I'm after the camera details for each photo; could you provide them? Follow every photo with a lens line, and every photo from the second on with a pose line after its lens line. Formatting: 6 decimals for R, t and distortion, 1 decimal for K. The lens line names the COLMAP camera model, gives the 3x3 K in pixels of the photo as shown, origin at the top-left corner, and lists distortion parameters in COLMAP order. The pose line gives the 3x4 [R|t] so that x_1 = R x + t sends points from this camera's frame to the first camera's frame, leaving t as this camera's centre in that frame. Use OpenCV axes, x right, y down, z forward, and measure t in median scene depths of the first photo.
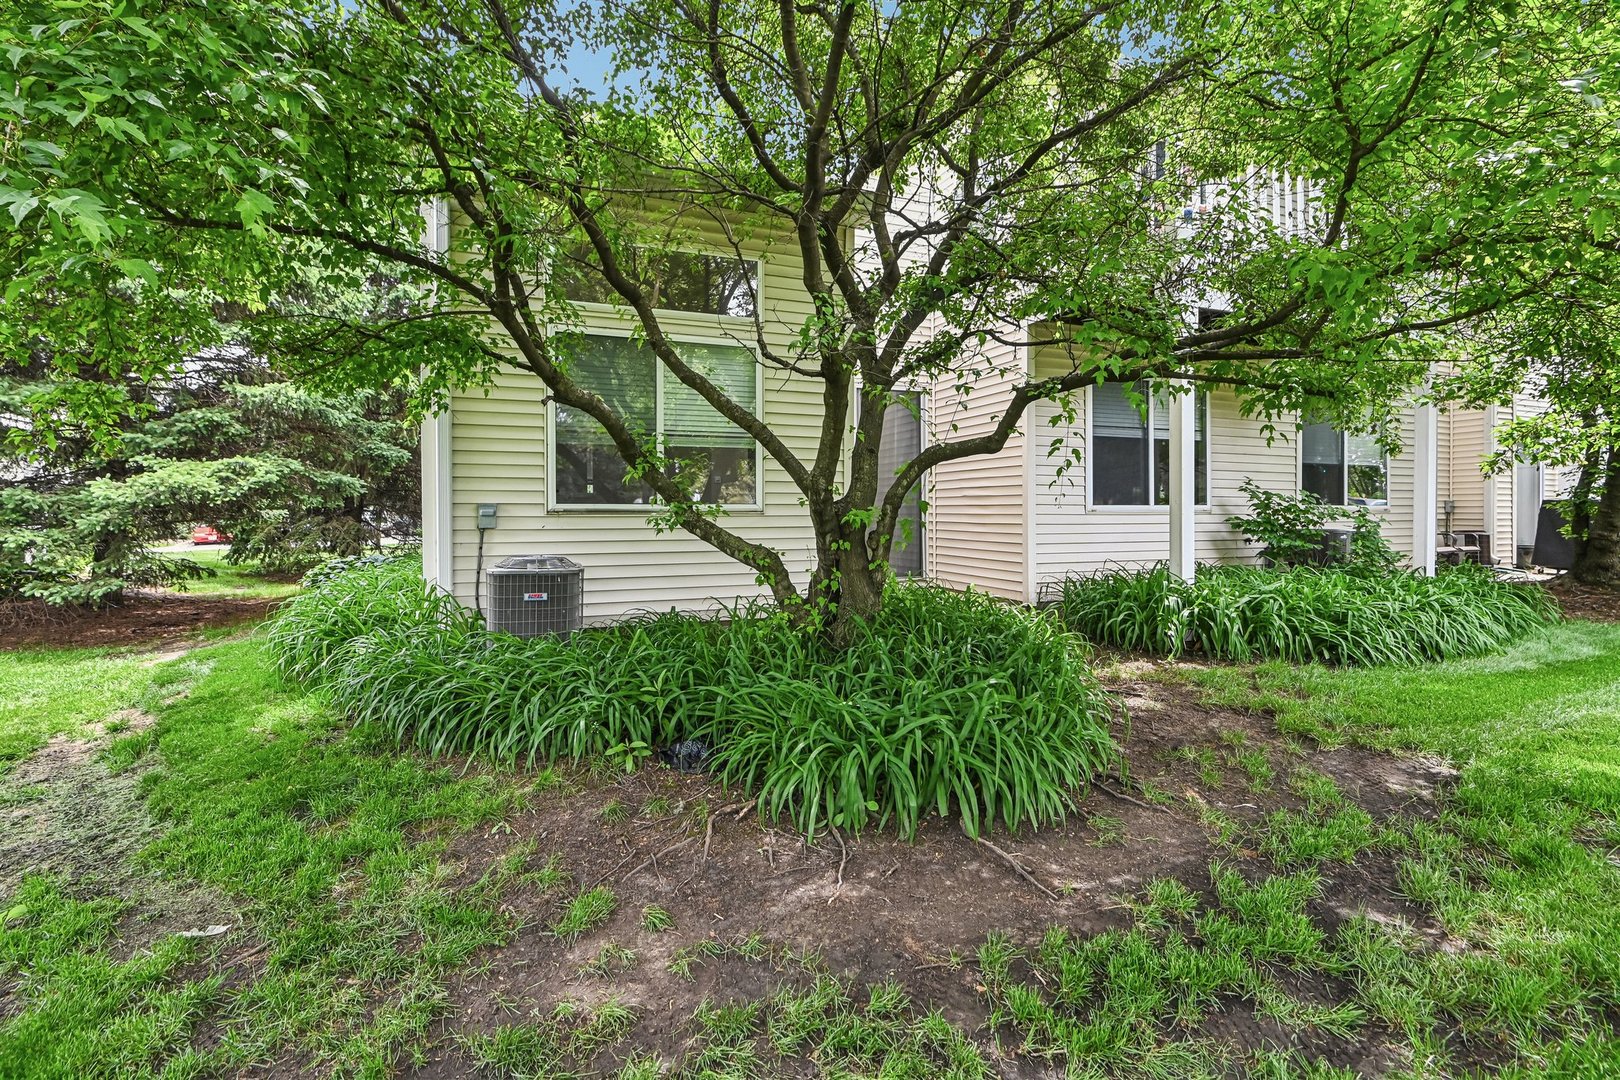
lens RADIAL K [[744.2, 0, 813.2], [0, 744.2, 512.7], [0, 0, 1]] dist [-0.015165, -0.001213]
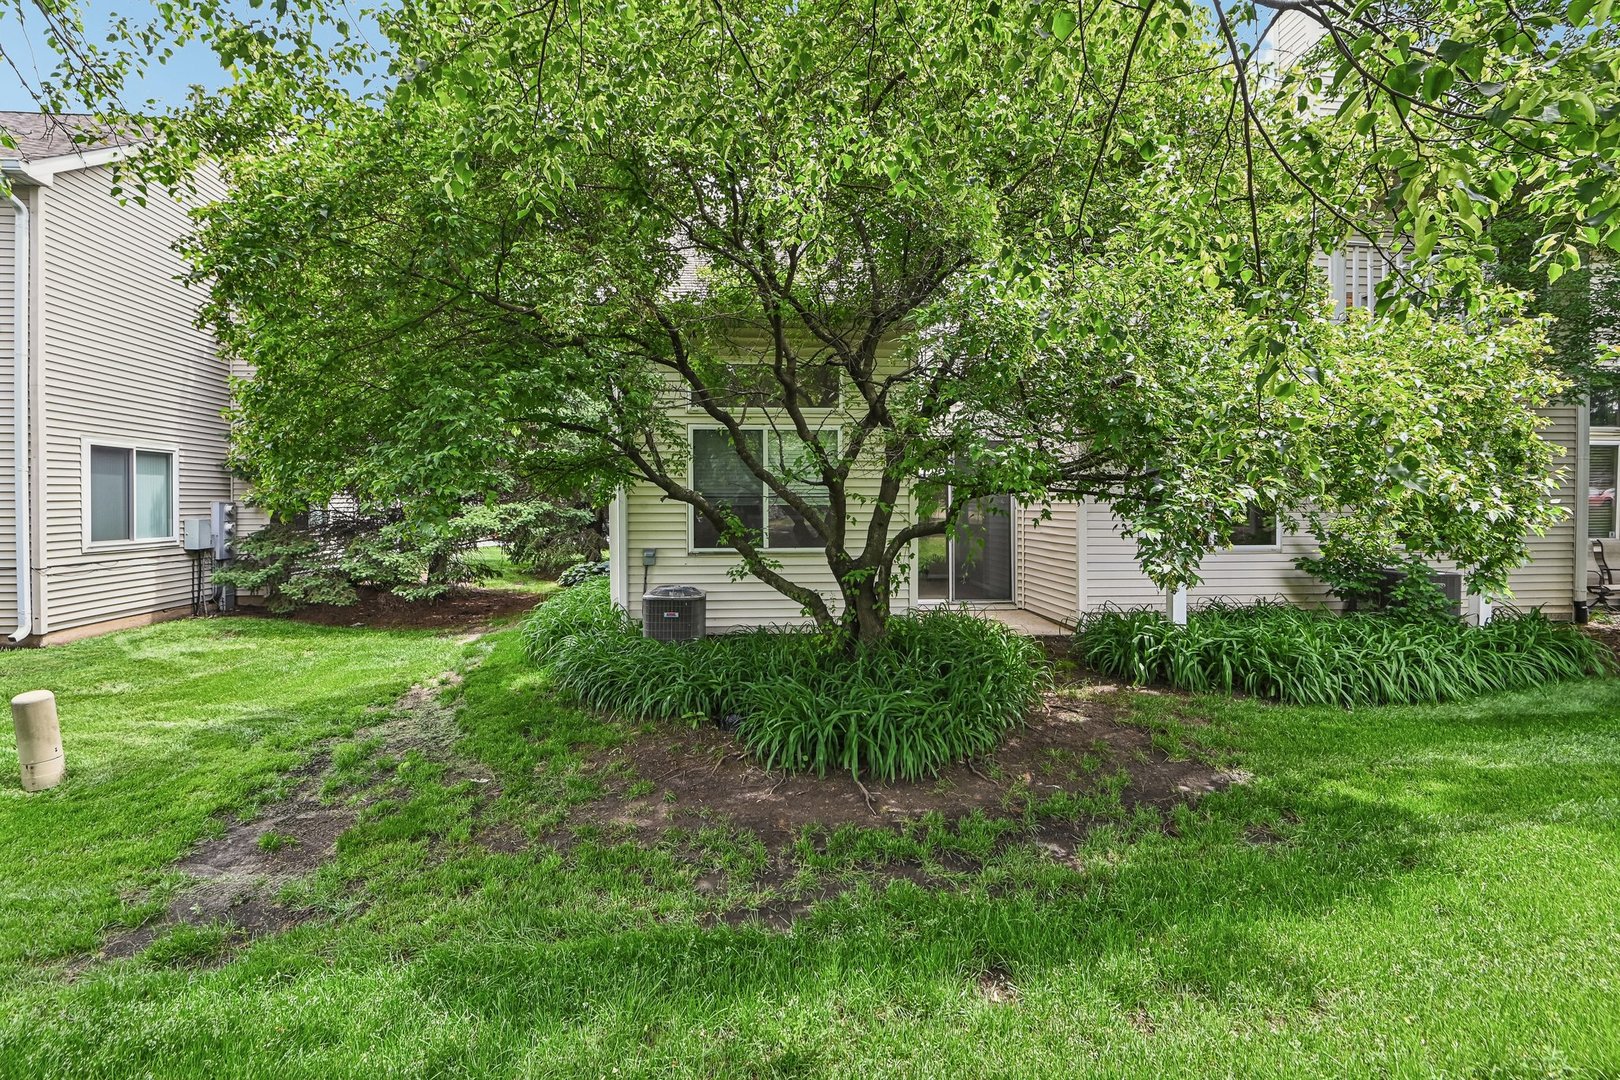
lens RADIAL K [[739.2, 0, 811.7], [0, 739.2, 511.8], [0, 0, 1]] dist [-0.001076, -0.000684]
pose [[0.957319, 0.004706, -0.288994, 0.419108], [-0.002887, 0.999973, 0.006722, -0.134386], [0.289018, -0.005601, 0.957307, -0.456065]]
